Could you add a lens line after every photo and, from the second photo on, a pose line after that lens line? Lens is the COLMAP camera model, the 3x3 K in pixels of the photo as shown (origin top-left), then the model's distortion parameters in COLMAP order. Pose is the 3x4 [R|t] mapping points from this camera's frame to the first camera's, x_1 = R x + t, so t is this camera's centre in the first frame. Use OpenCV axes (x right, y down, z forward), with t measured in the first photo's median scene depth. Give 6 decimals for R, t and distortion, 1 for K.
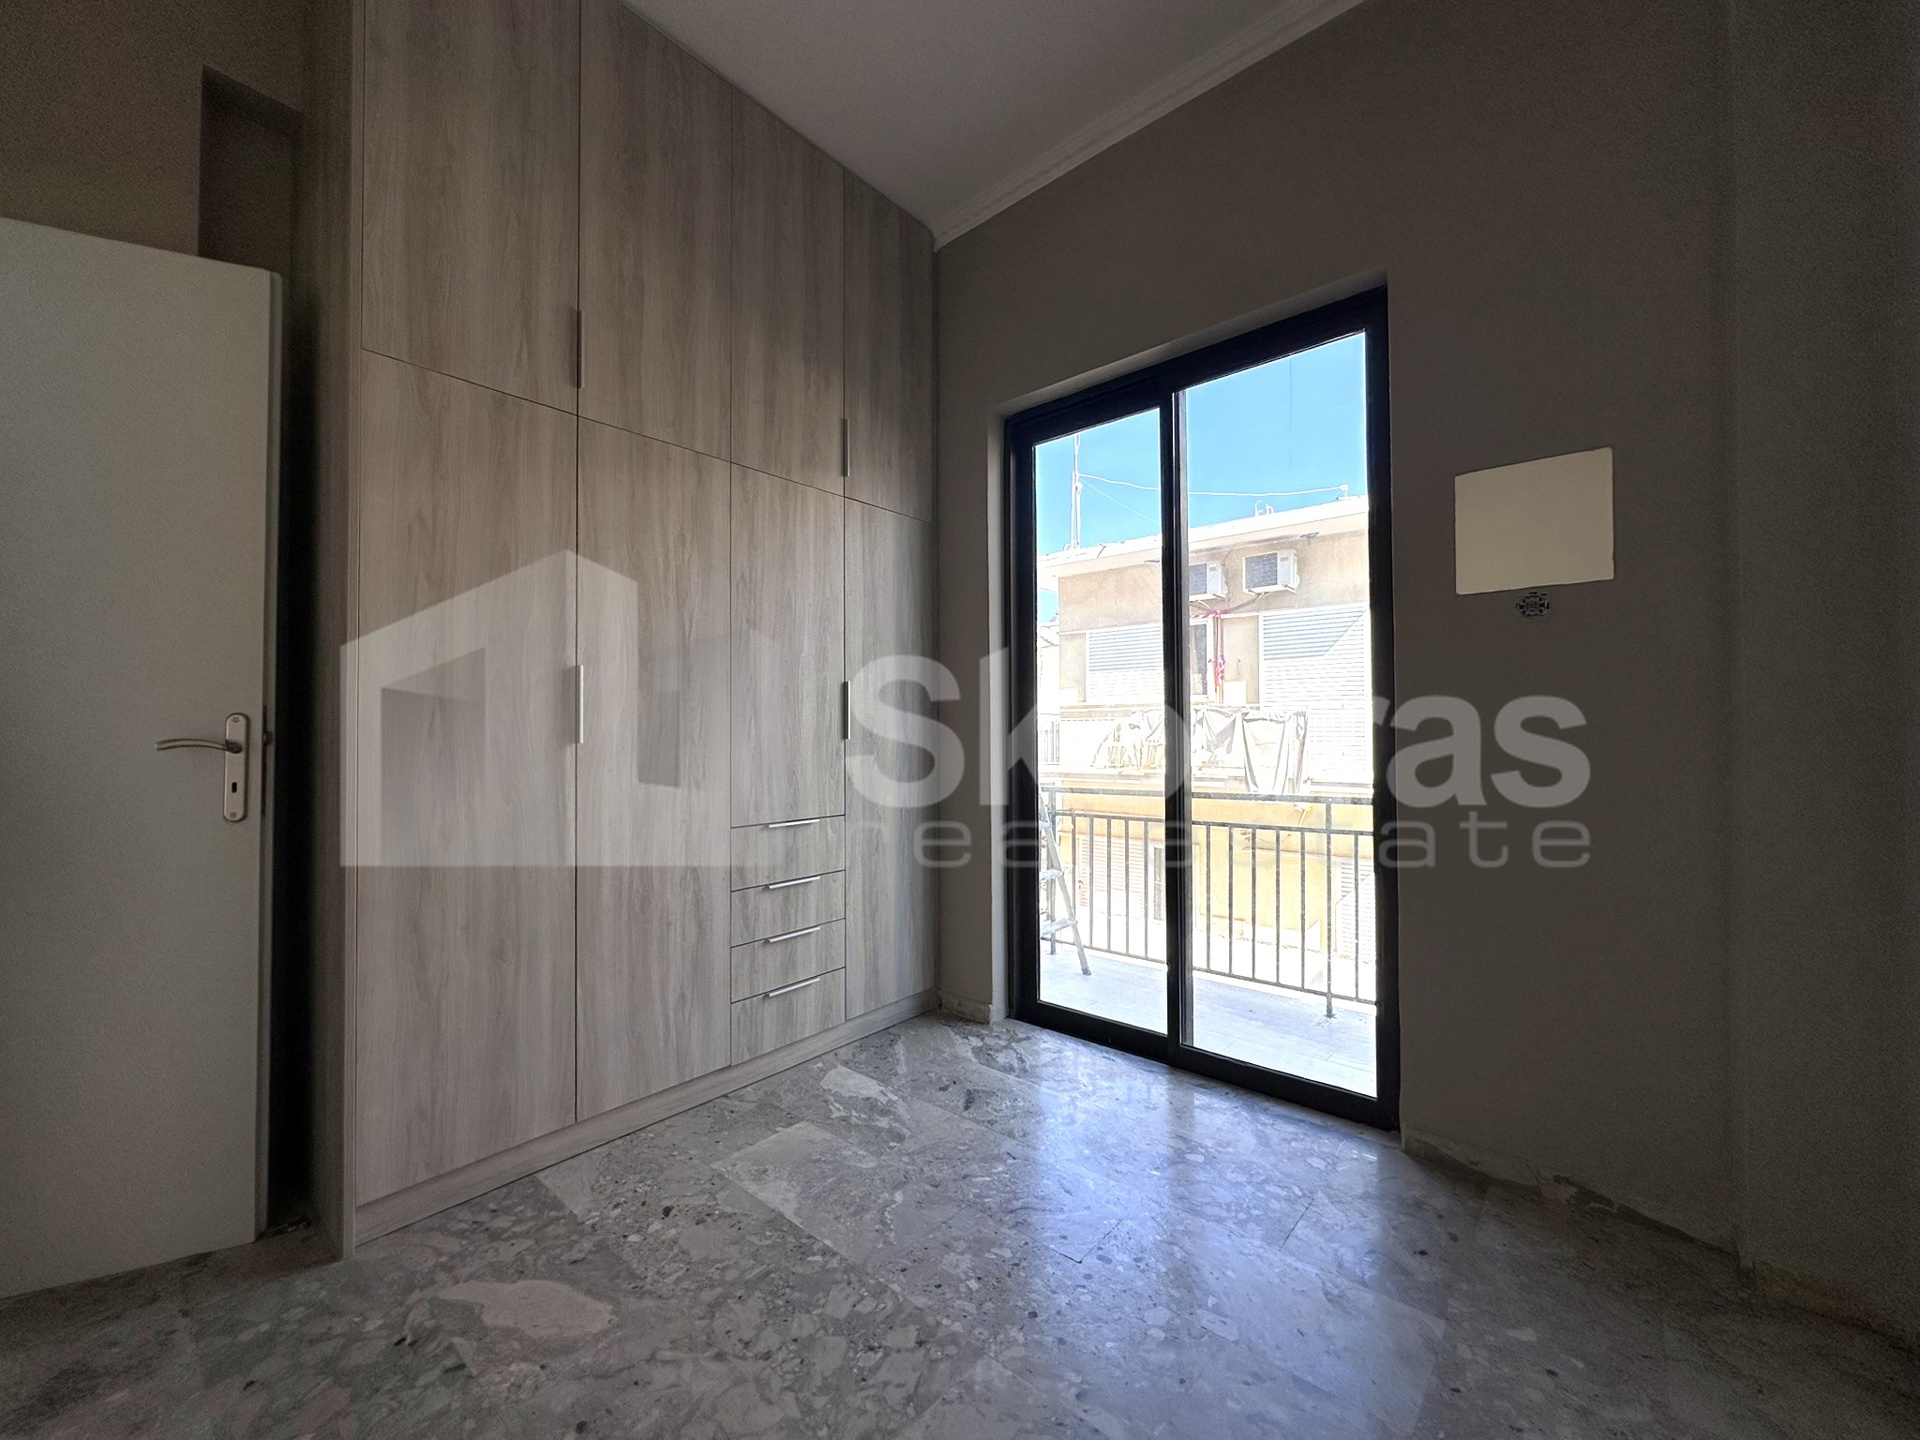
lens RADIAL K [[771.3, 0, 957.7], [0, 771.3, 722.1], [0, 0, 1]] dist [-0.004989, 0.000745]
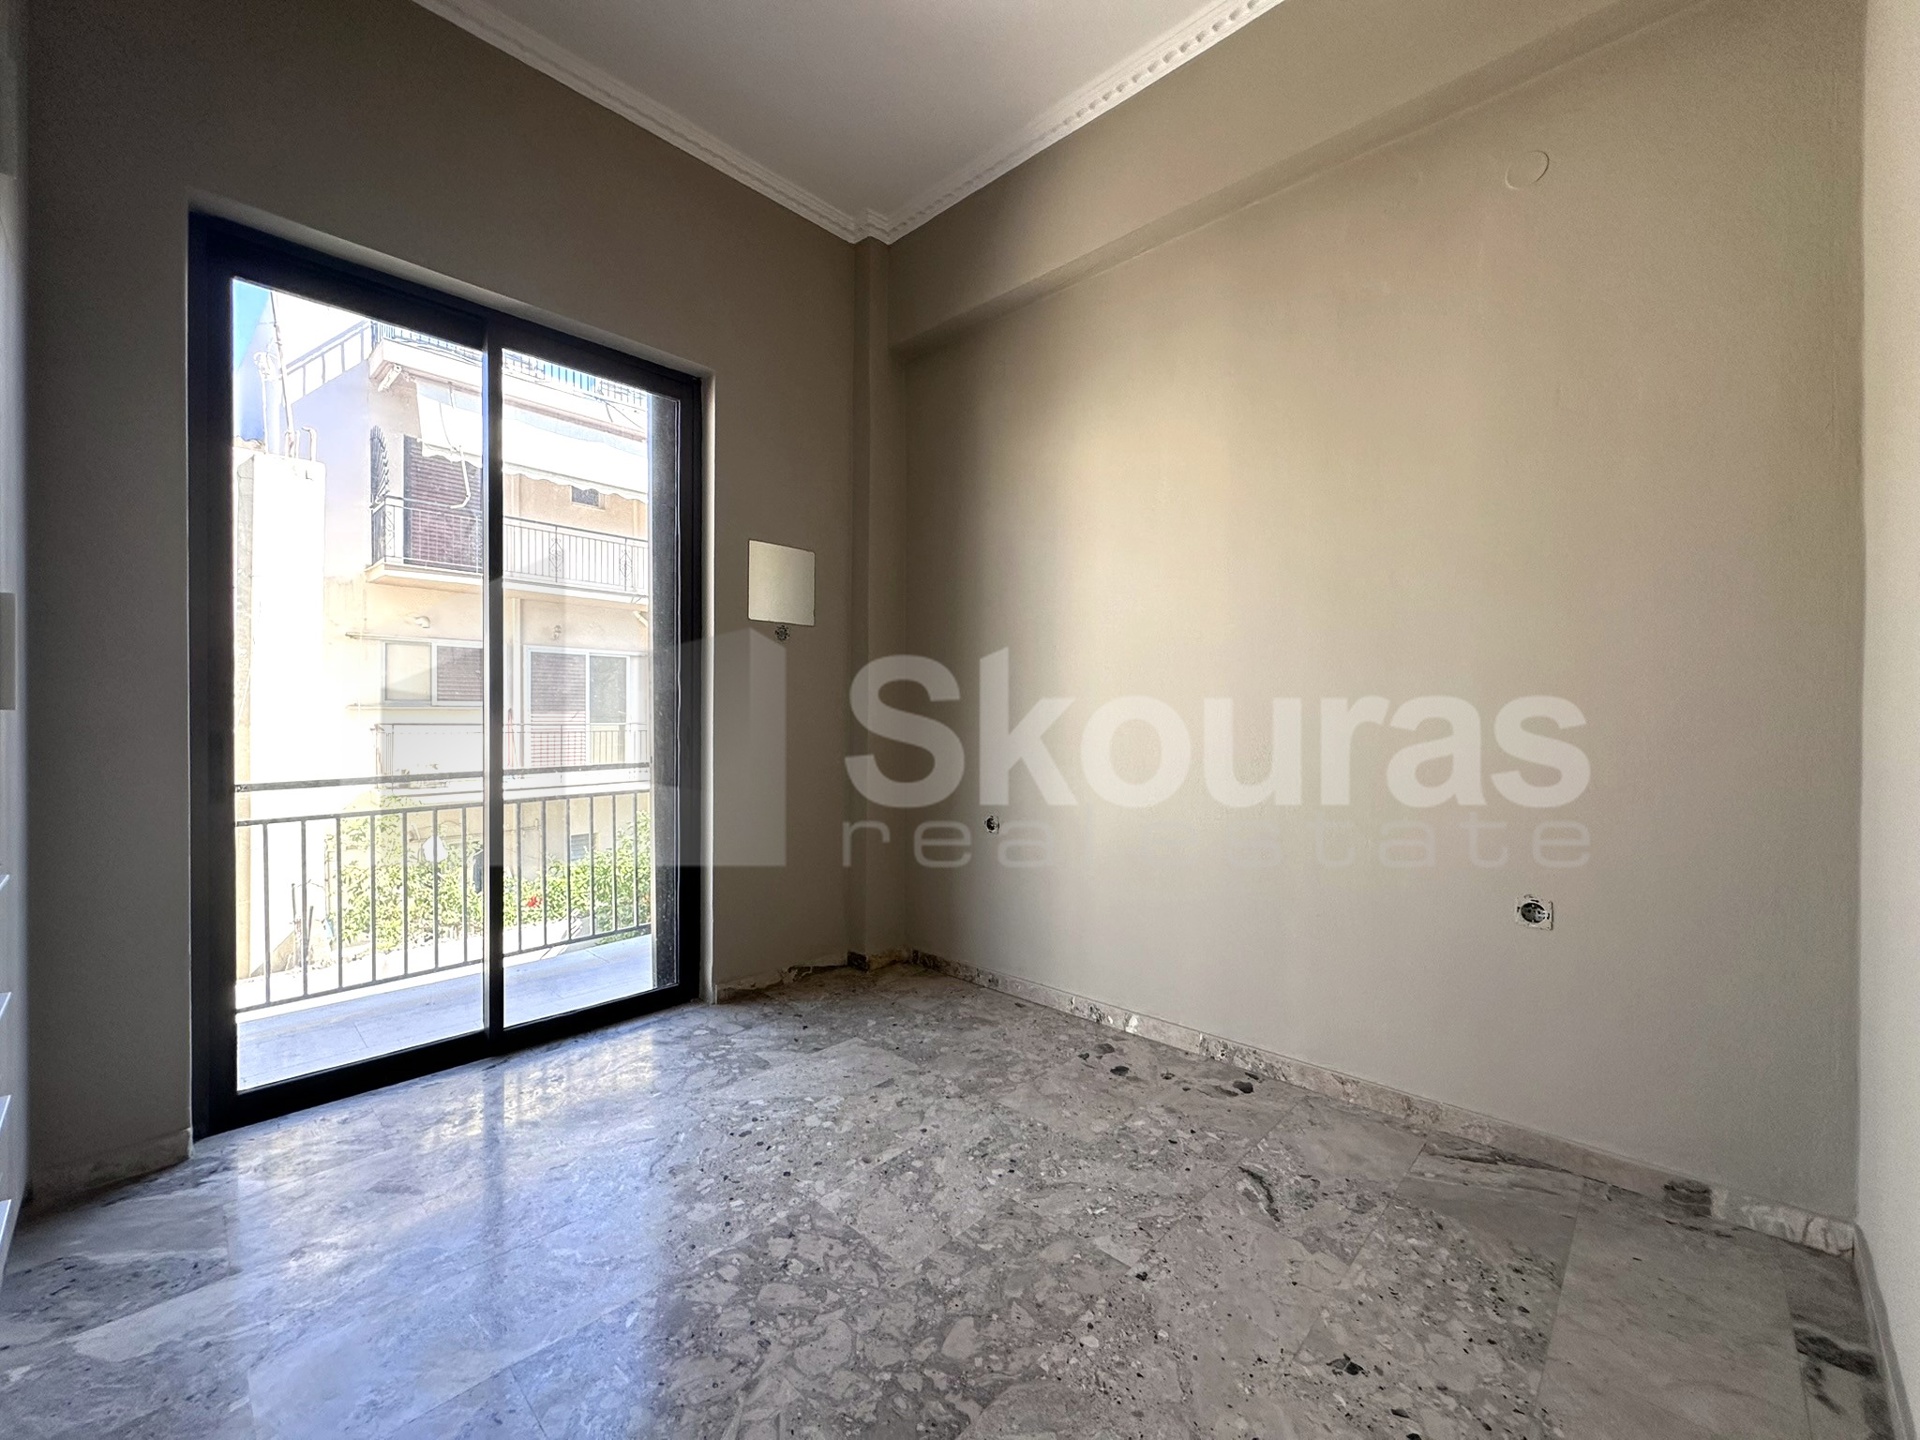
lens RADIAL K [[762.7, 0, 960.0], [0, 762.7, 720.0], [0, 0, 1]] dist [-0.000703, 0.000016]
pose [[0.047368, -0.002193, 0.998875, -0.780812], [-0.018237, 0.999829, 0.003060, 0.020299], [-0.998711, -0.018362, 0.047320, 0.472298]]
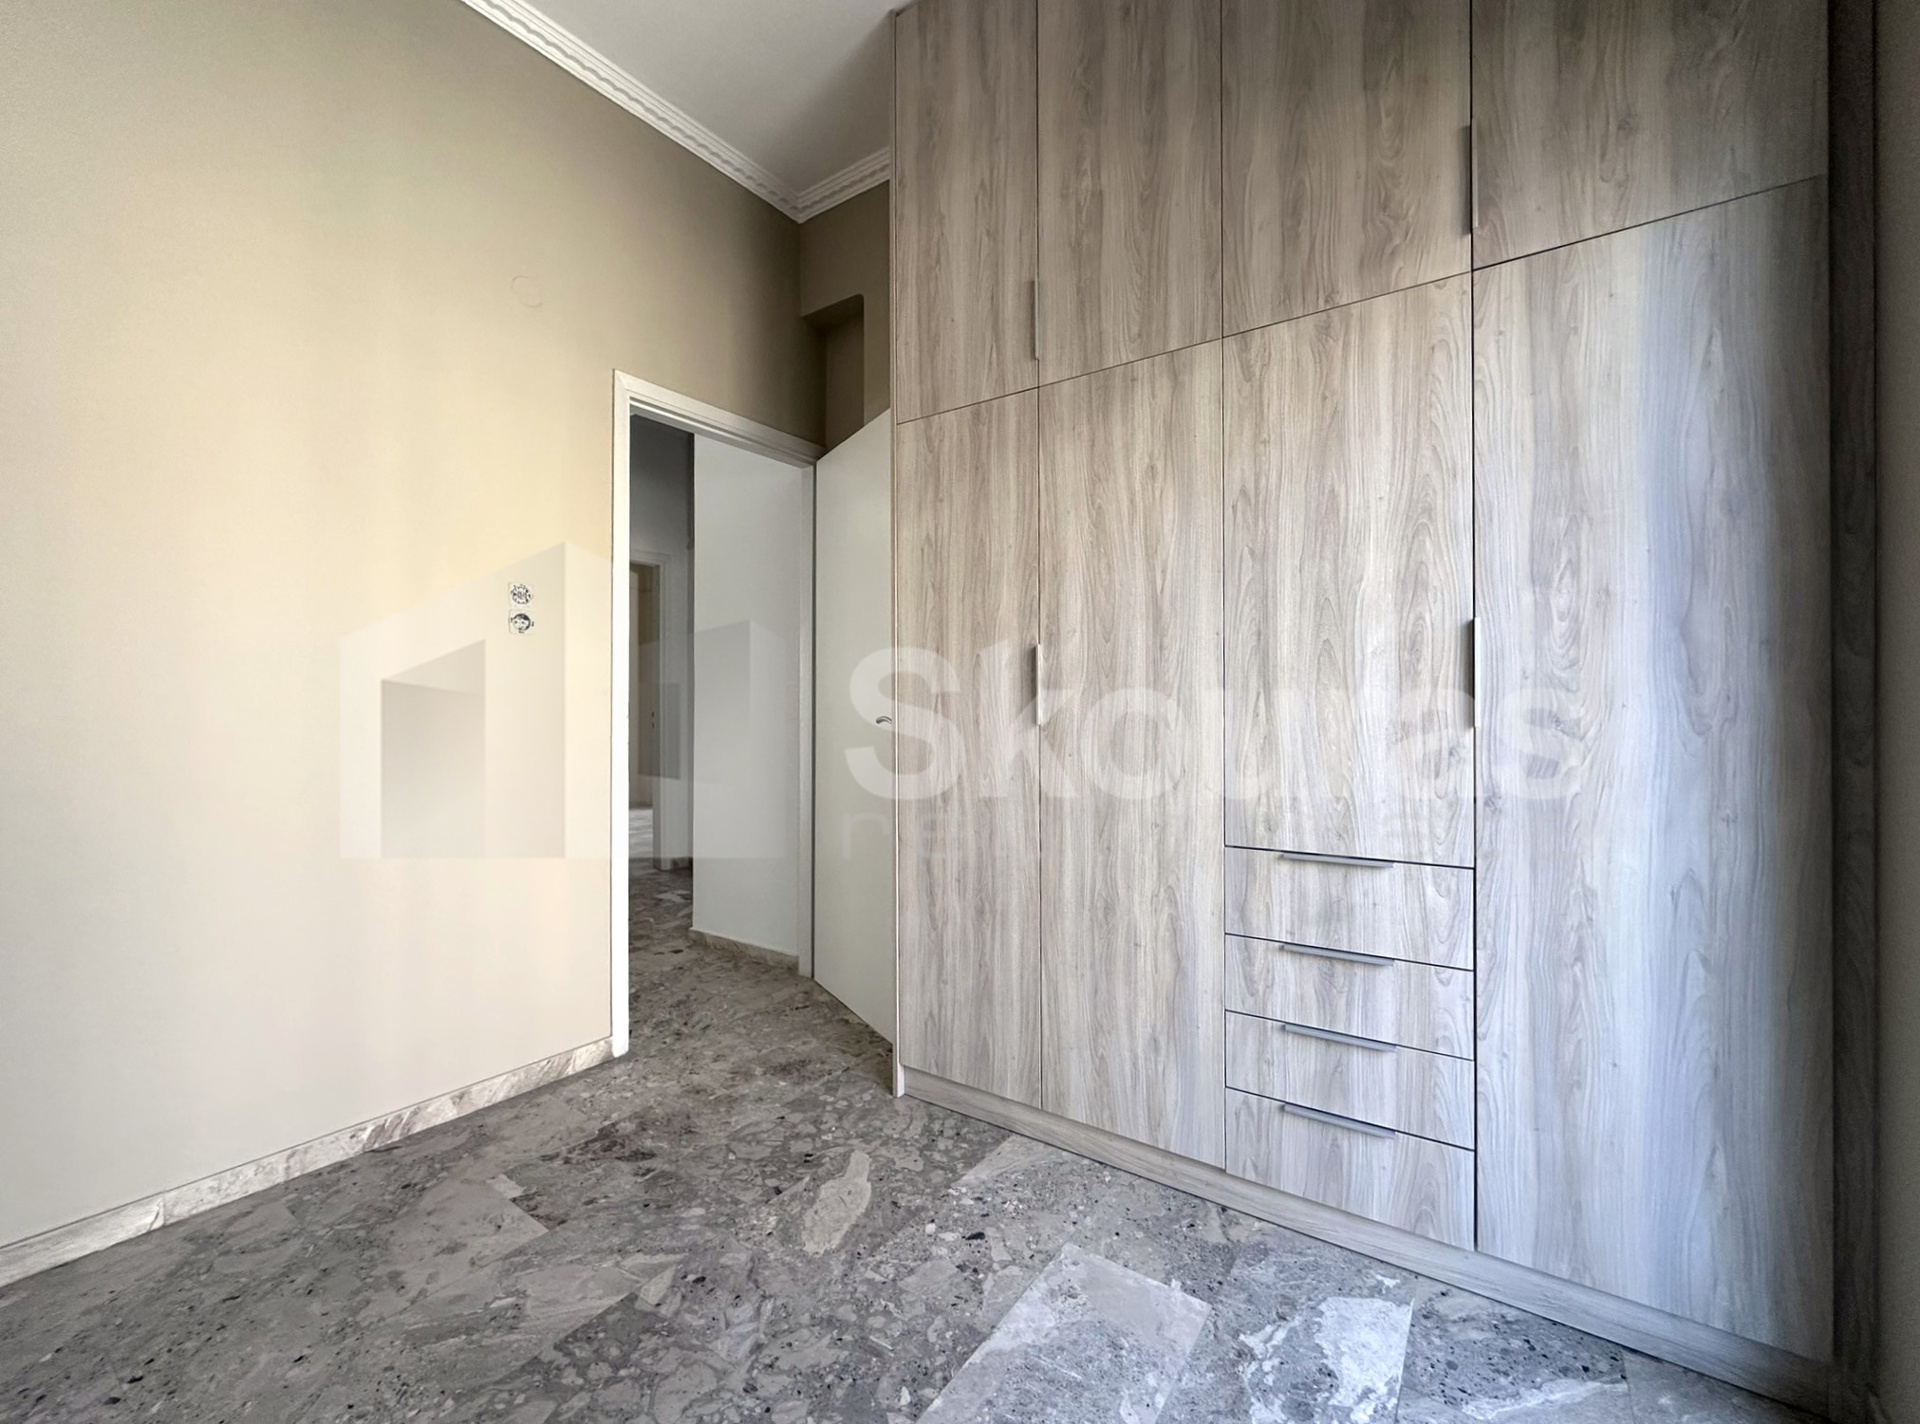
lens RADIAL K [[779.3, 0, 957.0], [0, 779.3, 712.4], [0, 0, 1]] dist [-0.005996, 0.001633]
pose [[0.095478, 0.005094, -0.995419, 0.459691], [0.015535, 0.999858, 0.006607, 0.004128], [0.995310, -0.016094, 0.095385, 0.766137]]
